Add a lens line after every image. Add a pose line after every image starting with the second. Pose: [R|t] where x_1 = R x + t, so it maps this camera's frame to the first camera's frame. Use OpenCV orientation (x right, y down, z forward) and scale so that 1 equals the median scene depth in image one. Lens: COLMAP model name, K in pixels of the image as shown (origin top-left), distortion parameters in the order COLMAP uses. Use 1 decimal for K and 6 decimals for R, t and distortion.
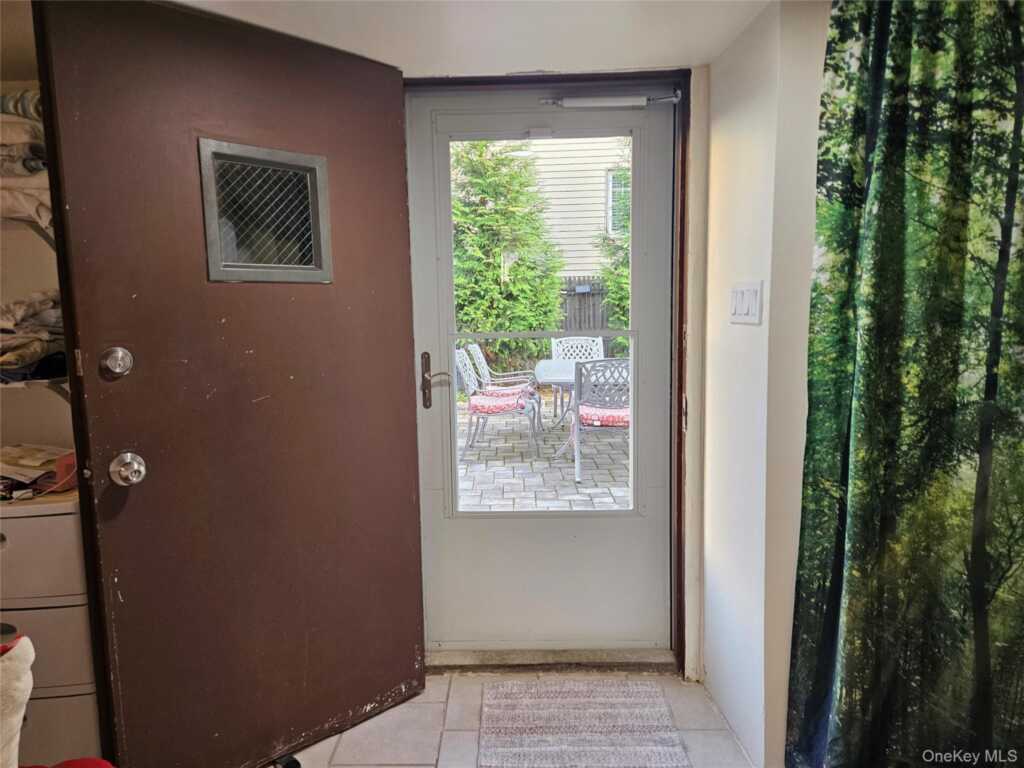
lens RADIAL K [[689.4, 0, 513.1], [0, 689.4, 384.1], [0, 0, 1]] dist [0.040396, -0.007828]
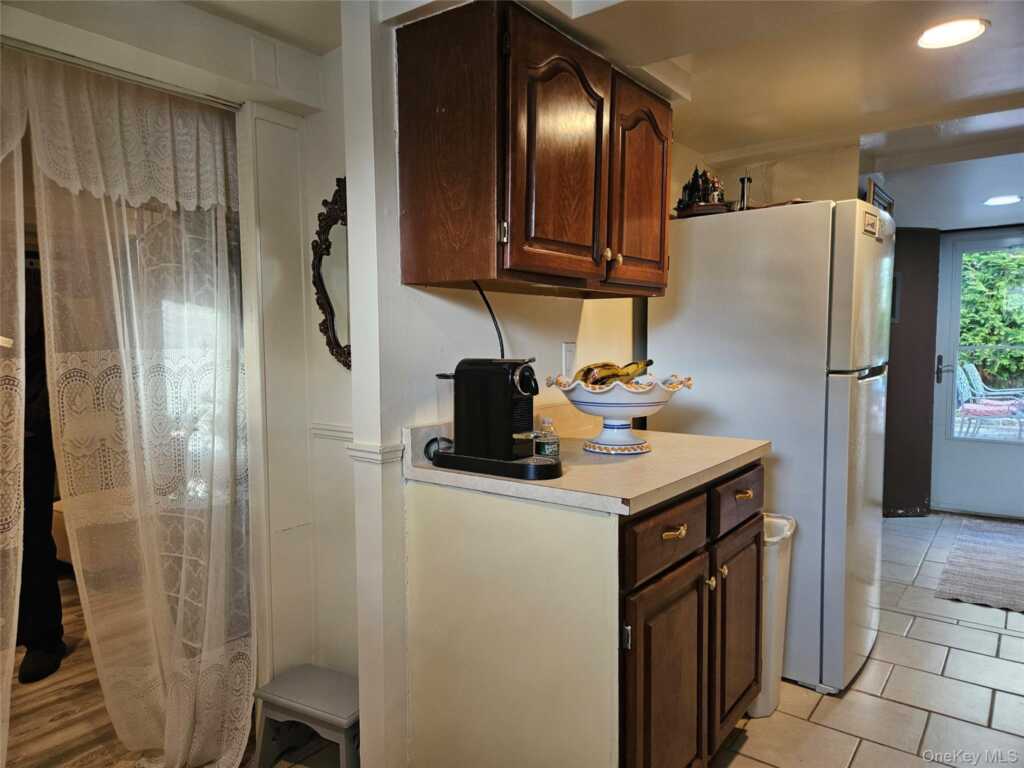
lens RADIAL K [[689.4, 0, 515.9], [0, 689.4, 382.6], [0, 0, 1]] dist [0.040396, -0.007828]
pose [[0.805148, 0.054150, -0.590597, 0.023908], [-0.077974, 0.996844, -0.014904, 0.045621], [0.587926, 0.058051, 0.806829, -0.377826]]
